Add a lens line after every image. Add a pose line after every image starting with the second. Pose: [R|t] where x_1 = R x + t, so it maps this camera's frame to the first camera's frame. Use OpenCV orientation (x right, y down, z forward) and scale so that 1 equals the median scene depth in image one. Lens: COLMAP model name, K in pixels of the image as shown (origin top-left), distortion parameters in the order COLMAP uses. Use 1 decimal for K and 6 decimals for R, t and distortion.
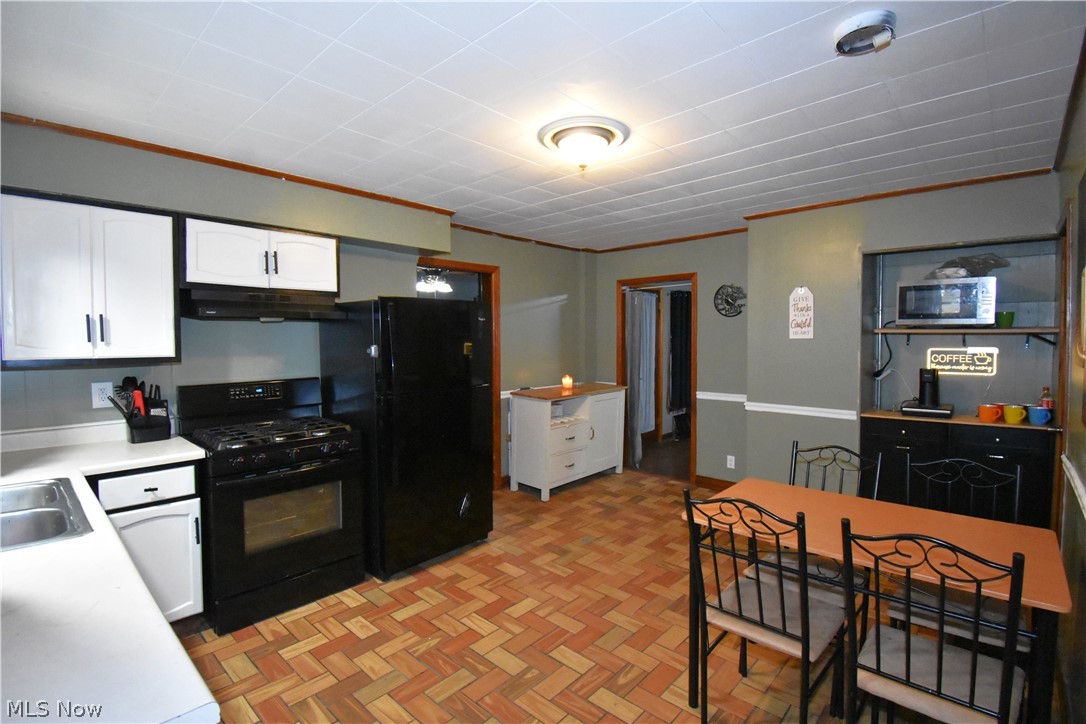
lens RADIAL K [[498.3, 0, 546.8], [0, 498.3, 358.3], [0, 0, 1]] dist [0.021728, -0.025149]
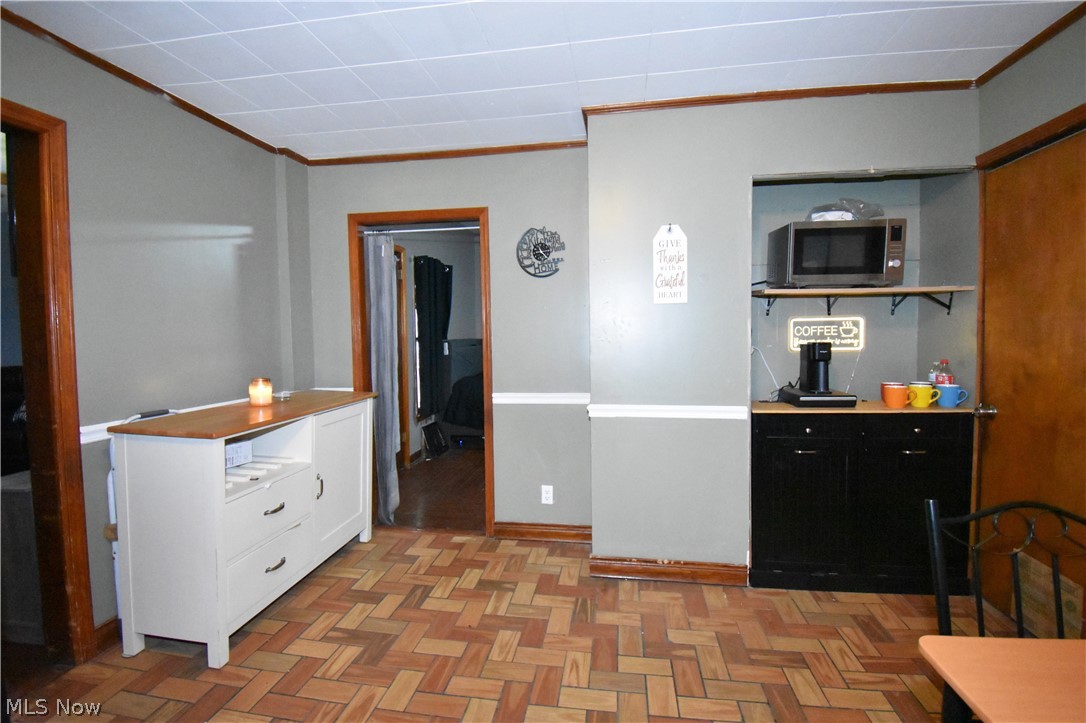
lens RADIAL K [[498.3, 0, 546.8], [0, 498.3, 357.8], [0, 0, 1]] dist [0.021728, -0.025149]
pose [[0.829662, -0.031707, 0.557365, 0.000634], [0.030874, 0.999464, 0.010899, 0.020169], [-0.557412, 0.008165, 0.830196, 0.533686]]
